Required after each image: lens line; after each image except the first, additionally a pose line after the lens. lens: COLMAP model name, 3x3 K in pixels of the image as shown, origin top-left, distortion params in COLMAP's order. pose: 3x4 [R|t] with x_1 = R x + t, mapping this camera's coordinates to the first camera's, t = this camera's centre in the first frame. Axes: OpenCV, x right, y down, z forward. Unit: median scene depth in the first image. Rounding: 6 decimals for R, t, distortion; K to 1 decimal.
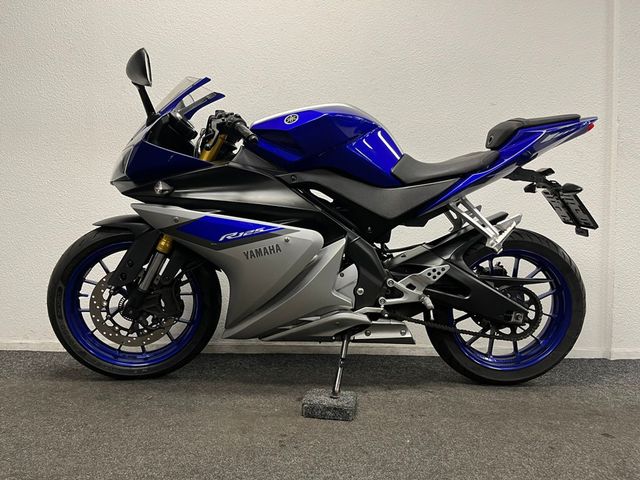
lens RADIAL K [[502.9, 0, 320.2], [0, 502.9, 276.5], [0, 0, 1]] dist [0.007196, 0.000729]
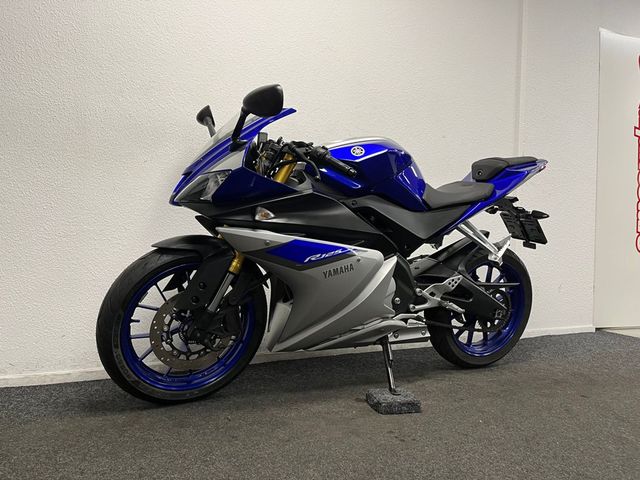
lens RADIAL K [[502.9, 0, 320.2], [0, 502.9, 276.5], [0, 0, 1]] dist [0.007196, 0.000729]
pose [[0.920192, -0.037709, 0.389647, -0.534727], [0.030426, 0.999228, 0.024848, -0.060292], [-0.390284, -0.011010, 0.920629, 0.003459]]
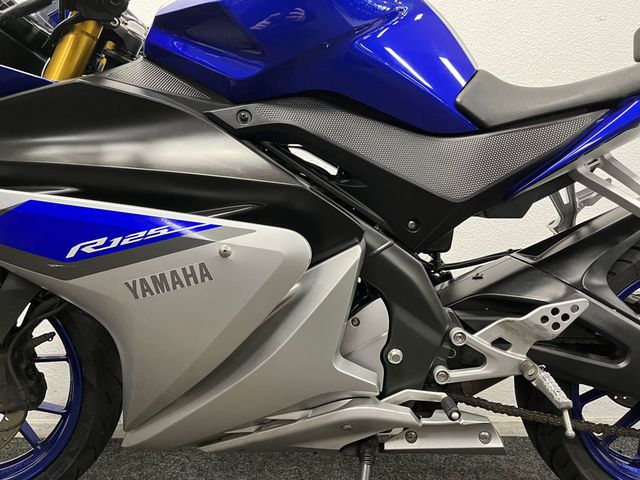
lens RADIAL K [[491.0, 0, 330.3], [0, 491.0, 258.4], [0, 0, 1]] dist [0.005109, 0.001095]
pose [[0.999585, -0.018652, -0.021973, 0.030800], [0.017775, 0.999063, -0.039461, -0.045572], [0.022689, 0.039054, 0.998979, 0.534134]]
